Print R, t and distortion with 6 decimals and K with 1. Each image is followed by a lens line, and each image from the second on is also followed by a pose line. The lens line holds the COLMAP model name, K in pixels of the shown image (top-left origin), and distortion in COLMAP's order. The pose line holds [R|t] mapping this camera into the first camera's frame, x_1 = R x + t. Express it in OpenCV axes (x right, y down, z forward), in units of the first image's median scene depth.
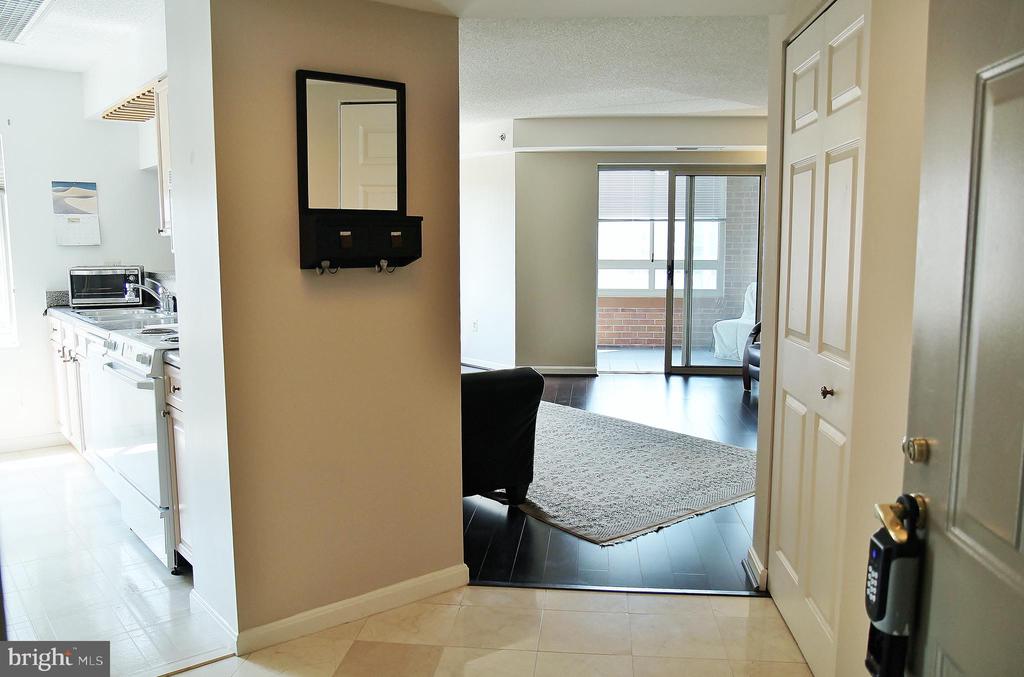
lens RADIAL K [[802.0, 0, 506.9], [0, 802.0, 350.1], [0, 0, 1]] dist [-0.117200, 0.116473]
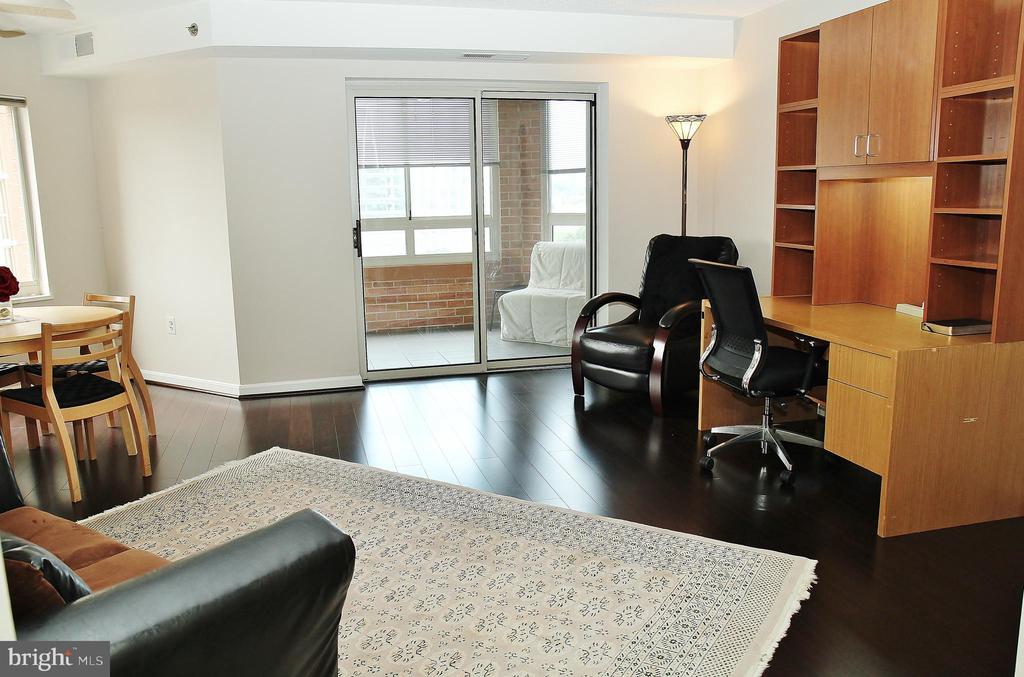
lens RADIAL K [[805.5, 0, 512.2], [0, 805.5, 357.9], [0, 0, 1]] dist [-0.111237, 0.103614]
pose [[0.935974, -0.085999, 0.341405, -0.001744], [0.064006, 0.995113, 0.075193, -0.030058], [-0.346203, -0.048527, 0.936904, 0.235239]]
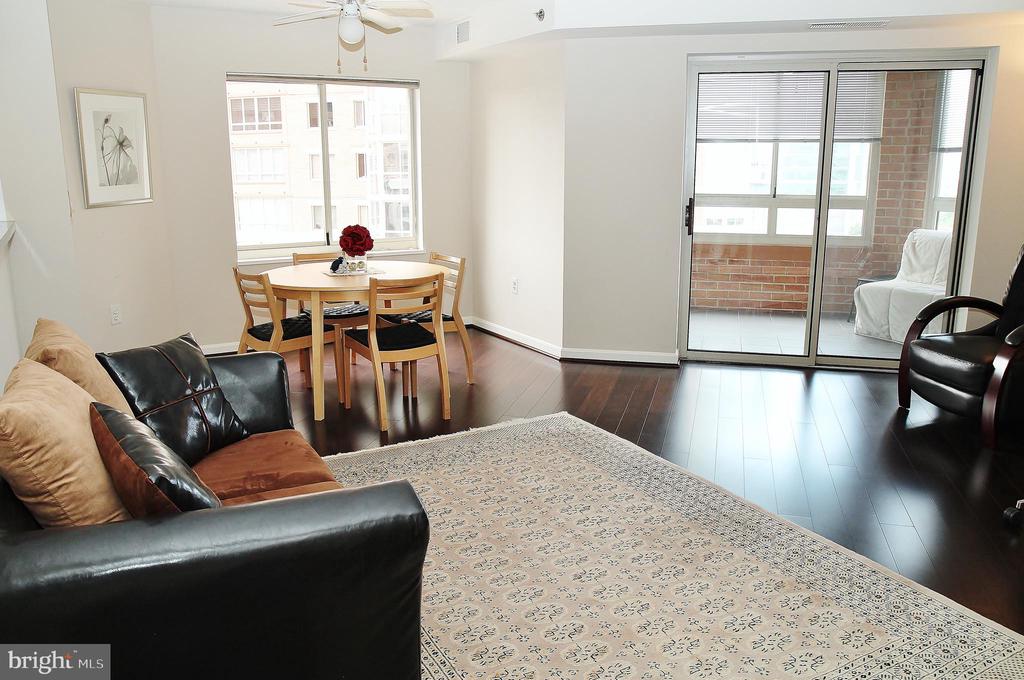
lens RADIAL K [[802.0, 0, 506.9], [0, 802.0, 351.6], [0, 0, 1]] dist [-0.117200, 0.116473]
pose [[0.986953, 0.034860, -0.157188, 0.058663], [-0.019401, 0.994915, 0.098829, -0.036404], [0.159834, -0.094490, 0.982611, 0.229822]]
